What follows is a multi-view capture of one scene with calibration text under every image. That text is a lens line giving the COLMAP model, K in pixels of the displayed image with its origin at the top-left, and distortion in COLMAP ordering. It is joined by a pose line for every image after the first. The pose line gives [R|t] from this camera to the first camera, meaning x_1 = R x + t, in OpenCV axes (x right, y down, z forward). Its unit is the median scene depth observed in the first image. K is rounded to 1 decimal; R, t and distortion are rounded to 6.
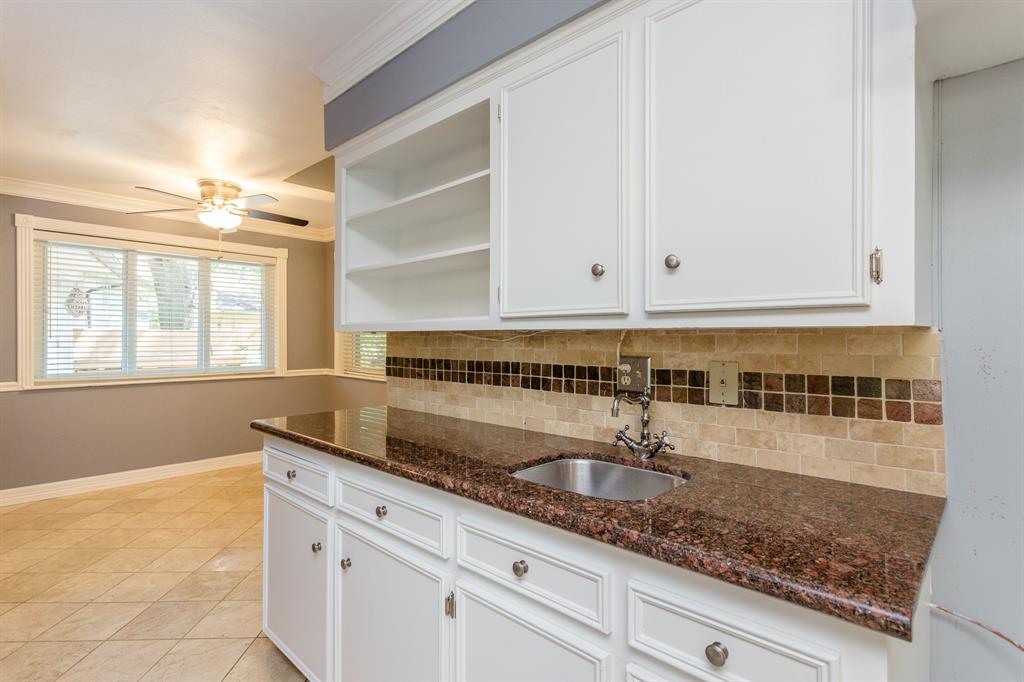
lens RADIAL K [[503.2, 0, 512.0], [0, 503.2, 341.0], [0, 0, 1]] dist [0.000502, 0.000036]
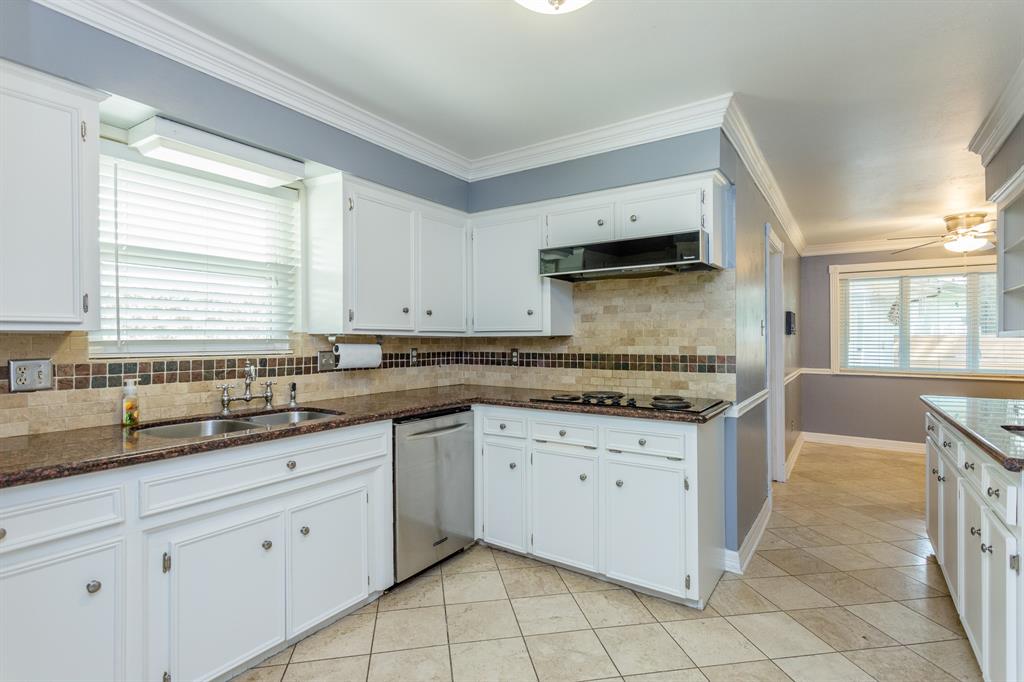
lens RADIAL K [[498.5, 0, 510.3], [0, 498.5, 344.5], [0, 0, 1]] dist [0.004998, 0.000556]
pose [[0.163402, 0.007093, -0.986534, 0.437424], [-0.002738, 0.999974, 0.006736, -0.005877], [0.986556, 0.001601, 0.163417, -0.279807]]
